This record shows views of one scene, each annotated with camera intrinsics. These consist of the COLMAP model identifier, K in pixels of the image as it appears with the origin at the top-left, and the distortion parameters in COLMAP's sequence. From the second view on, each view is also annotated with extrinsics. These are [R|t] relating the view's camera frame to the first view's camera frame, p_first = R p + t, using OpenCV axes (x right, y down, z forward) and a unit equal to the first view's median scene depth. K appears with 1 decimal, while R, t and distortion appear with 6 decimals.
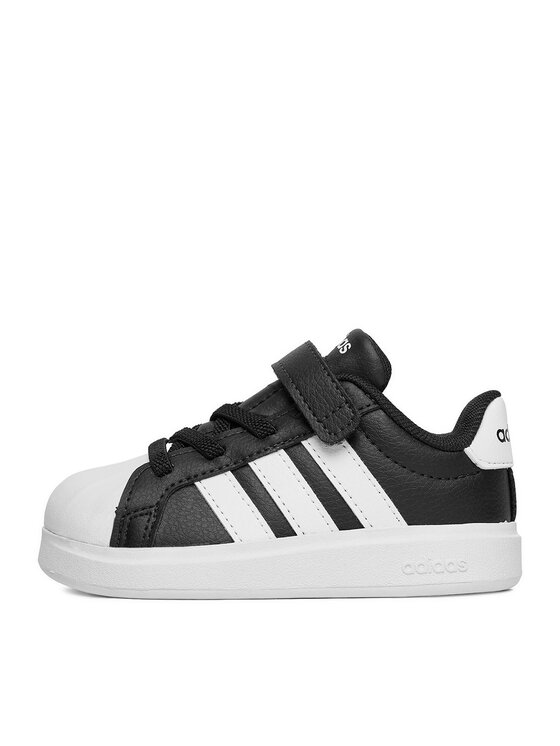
lens RADIAL K [[1587.6, 0, 280.0], [0, 1587.6, 373.0], [0, 0, 1]] dist [-0.013295, 0.000000]
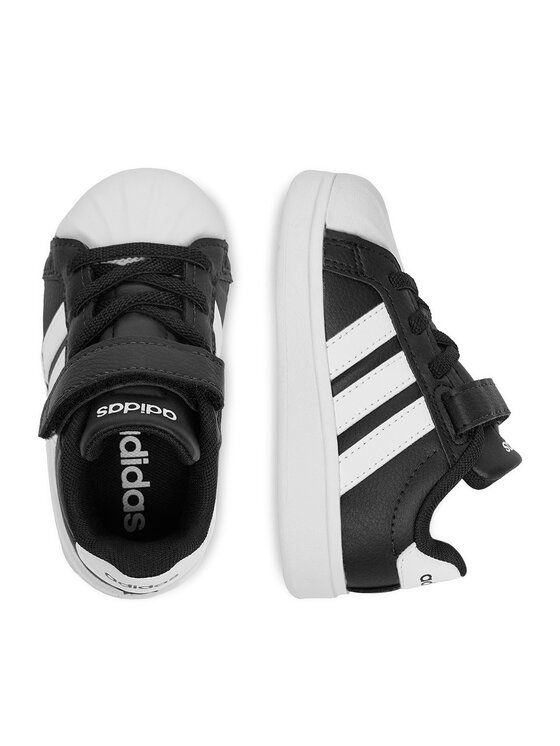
lens RADIAL K [[731.9, 0, 280.3], [0, 731.9, 373.4], [0, 0, 1]] dist [-0.009280, 0.000000]
pose [[-0.023955, 0.997470, -0.066932, 0.027638], [-0.960931, -0.004507, 0.276750, -0.005859], [0.275748, 0.070947, 0.958608, 0.445692]]
